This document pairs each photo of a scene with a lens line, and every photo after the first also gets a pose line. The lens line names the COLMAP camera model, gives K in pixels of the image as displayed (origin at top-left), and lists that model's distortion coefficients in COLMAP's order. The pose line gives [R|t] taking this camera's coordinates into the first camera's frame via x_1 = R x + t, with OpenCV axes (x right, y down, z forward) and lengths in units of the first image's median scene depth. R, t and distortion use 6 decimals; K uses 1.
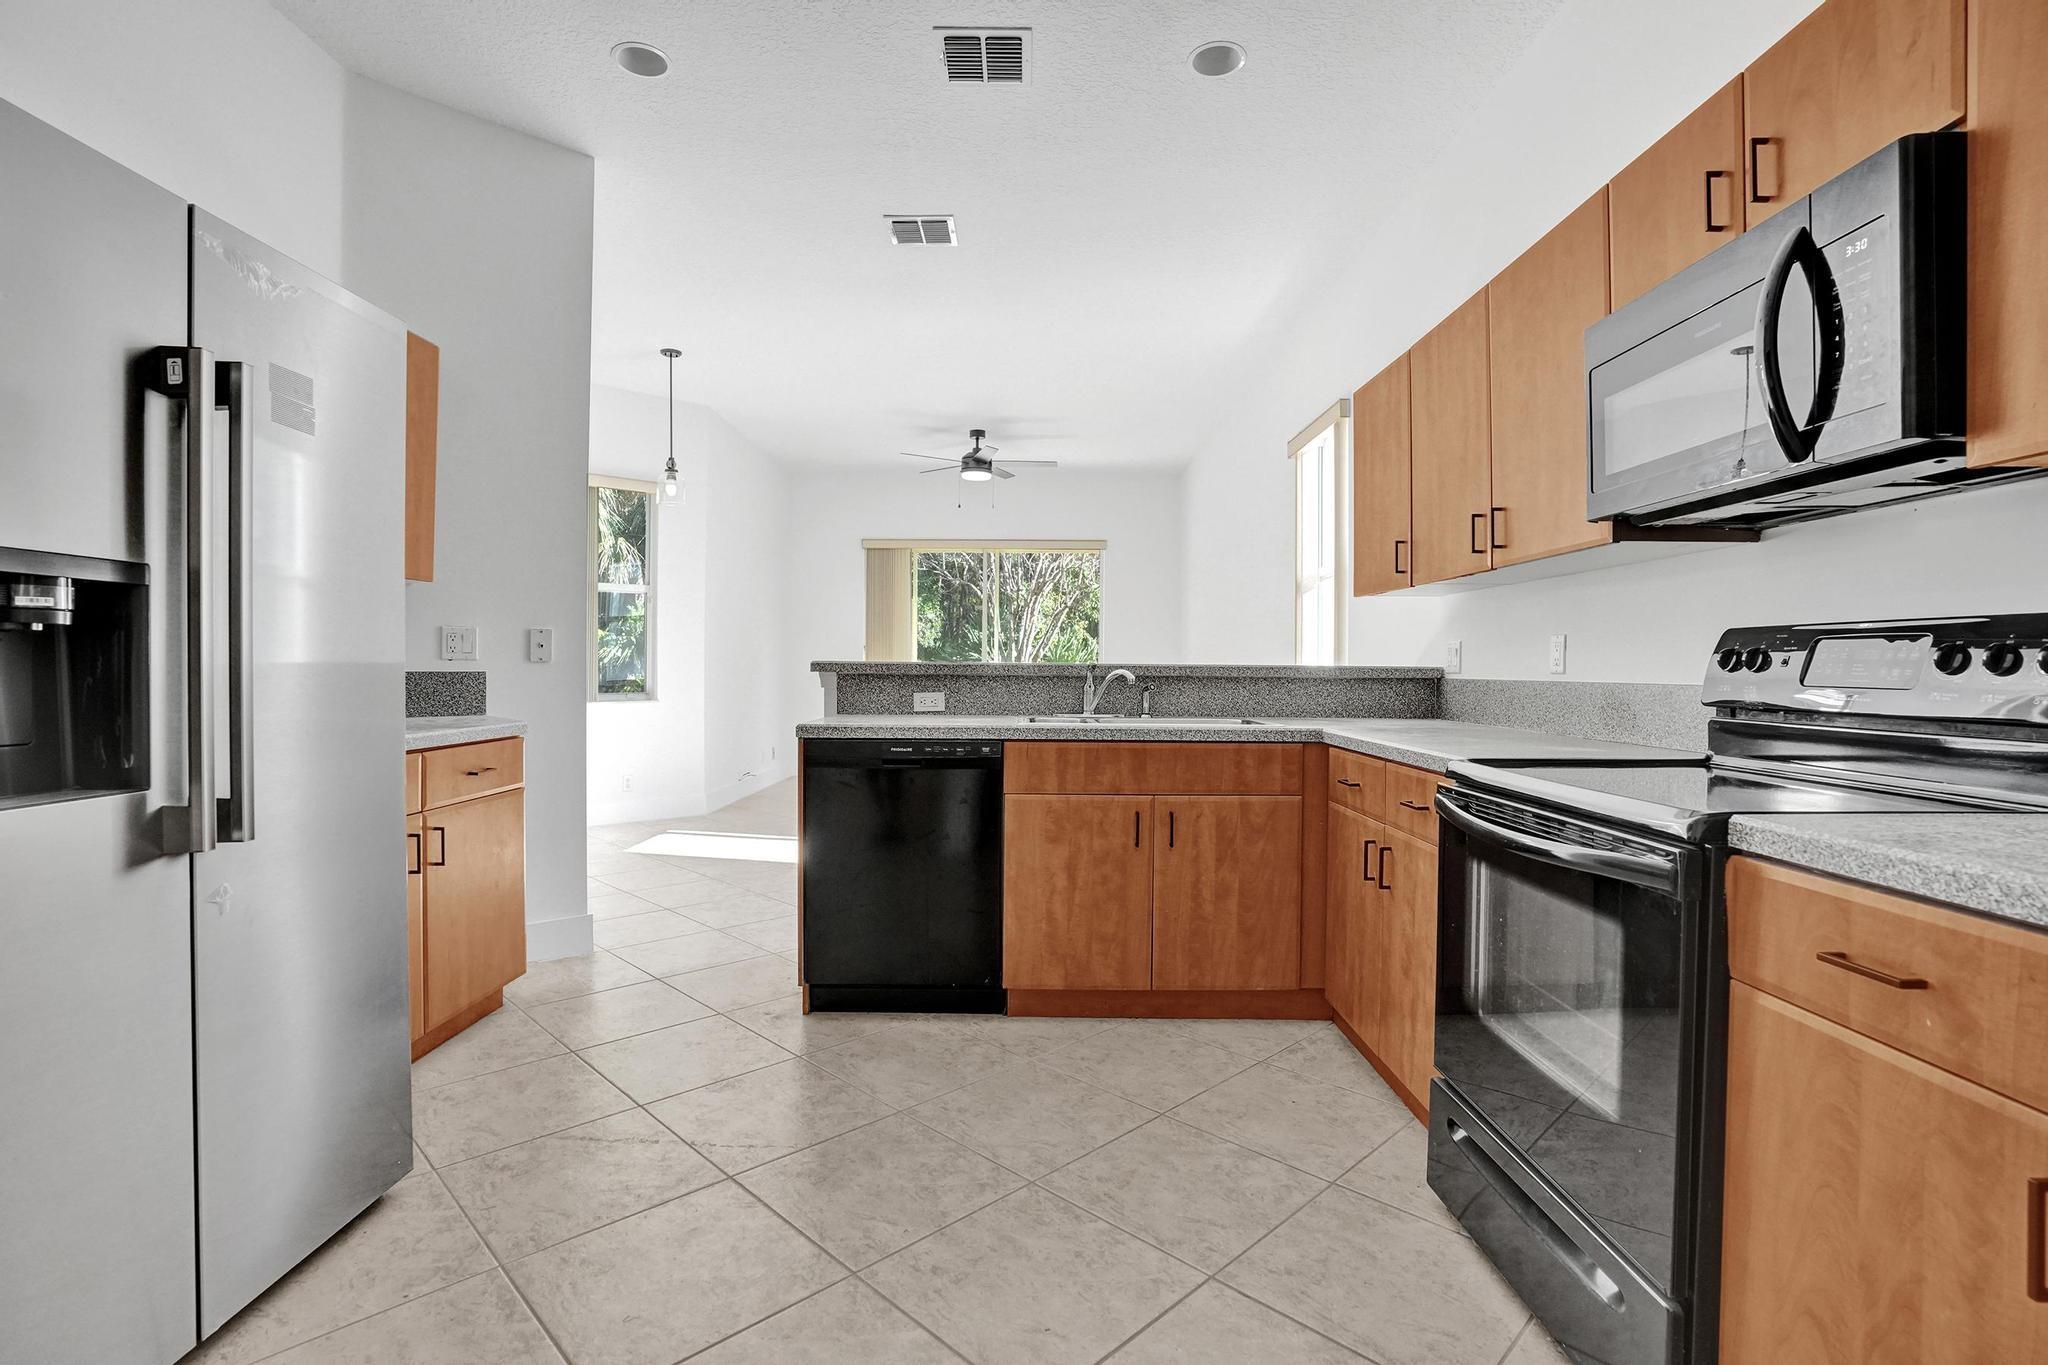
lens RADIAL K [[984.5, 0, 1021.5], [0, 984.5, 687.9], [0, 0, 1]] dist [-0.077518, 0.034075]
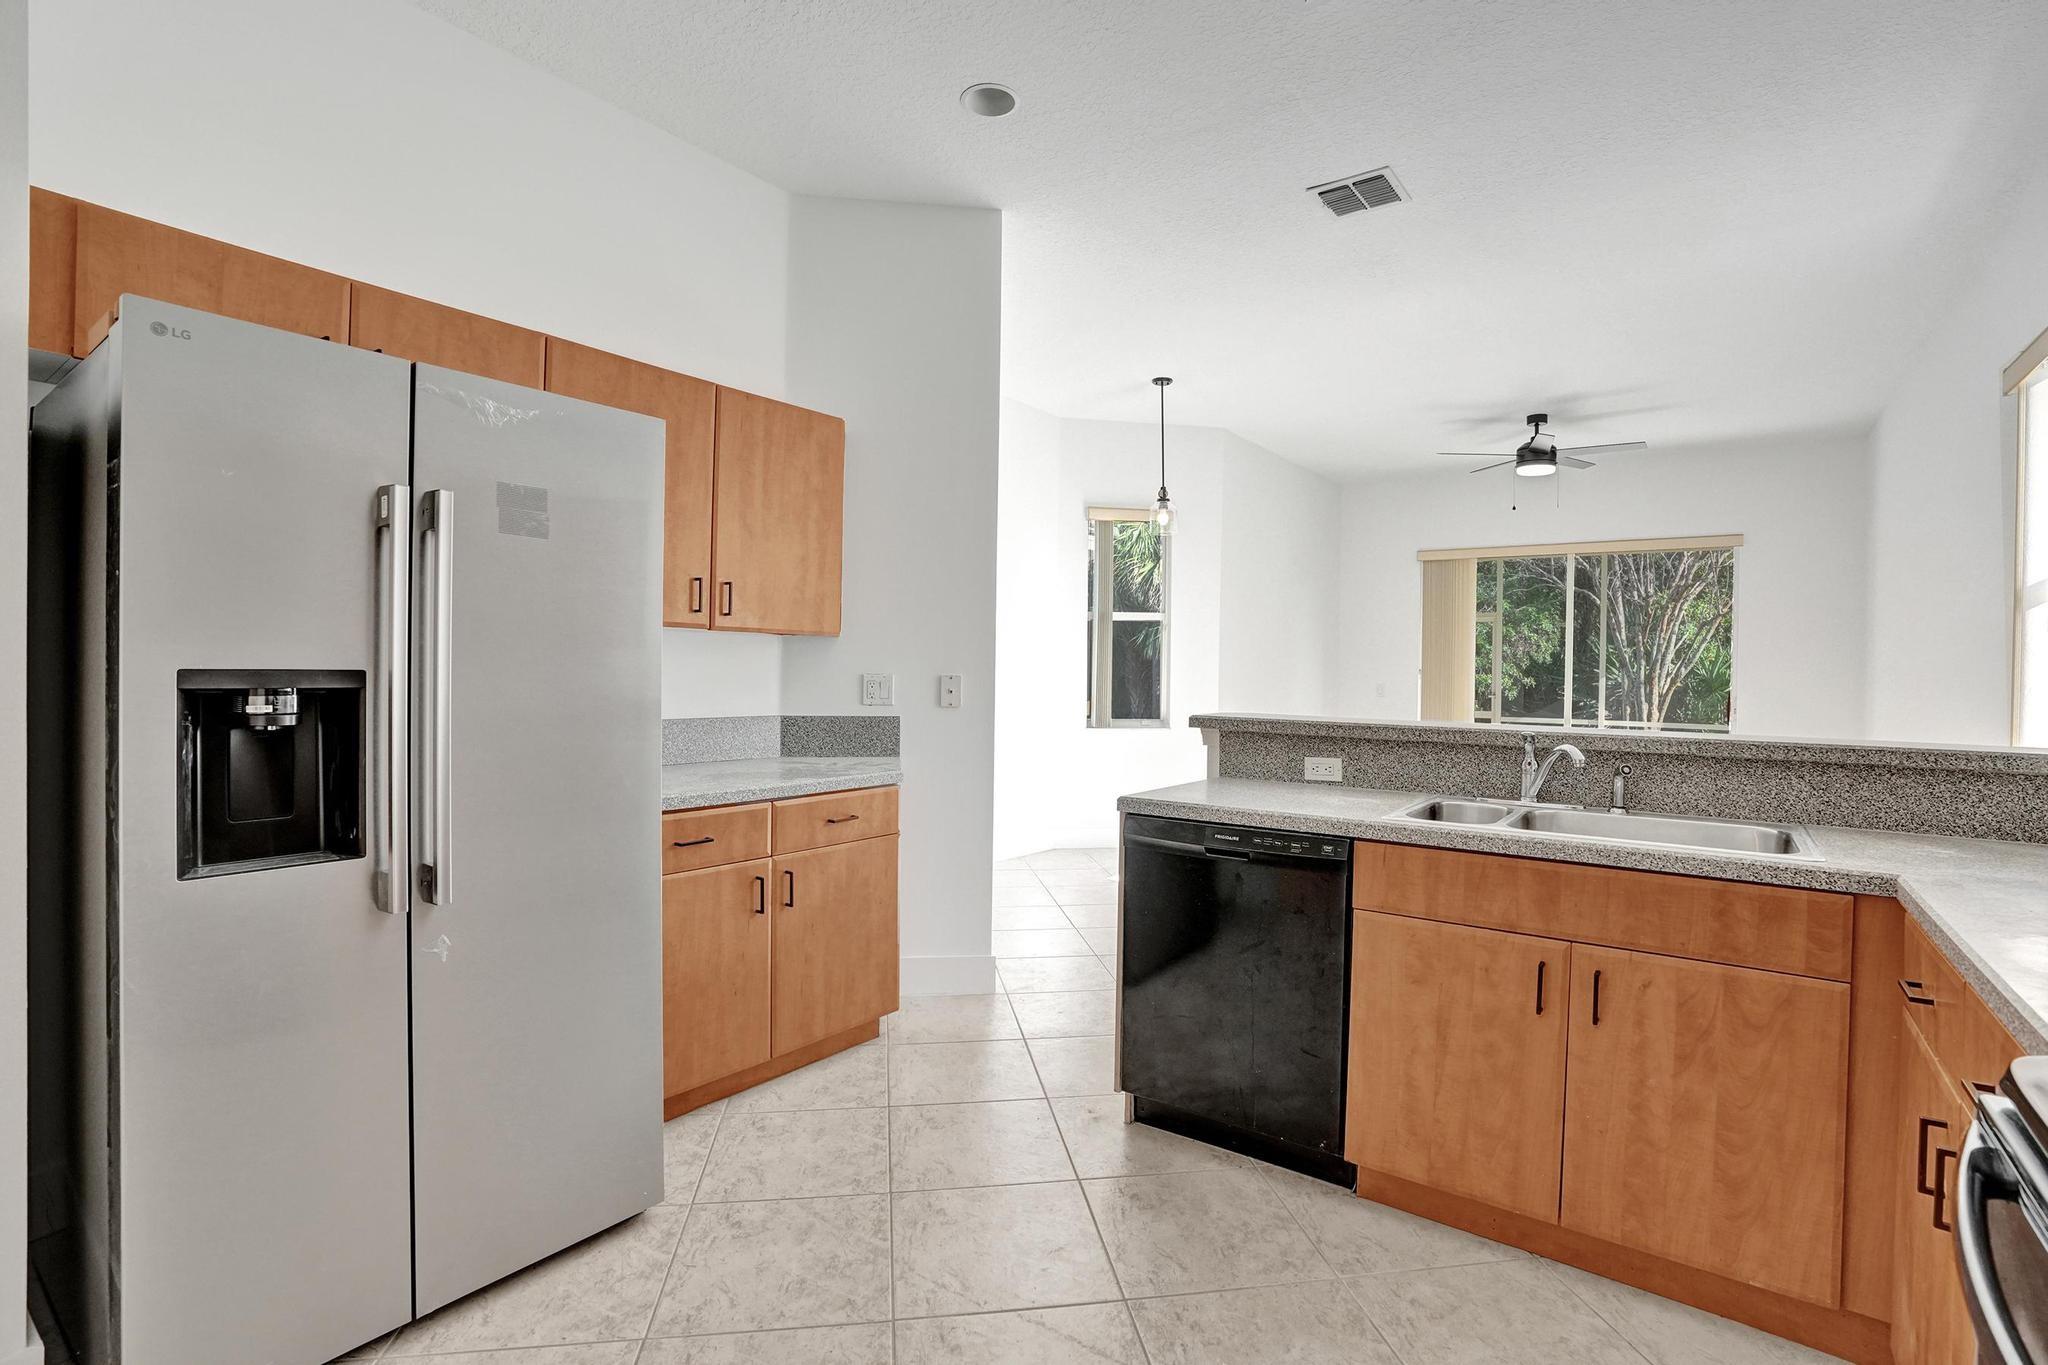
lens RADIAL K [[968.8, 0, 1024.0], [0, 968.8, 682.5], [0, 0, 1]] dist [-0.071167, 0.031299]
pose [[0.806986, 0.013366, -0.590419, 0.212696], [-0.020063, 0.999787, -0.004789, -0.058951], [0.590229, 0.015710, 0.807083, 0.246577]]
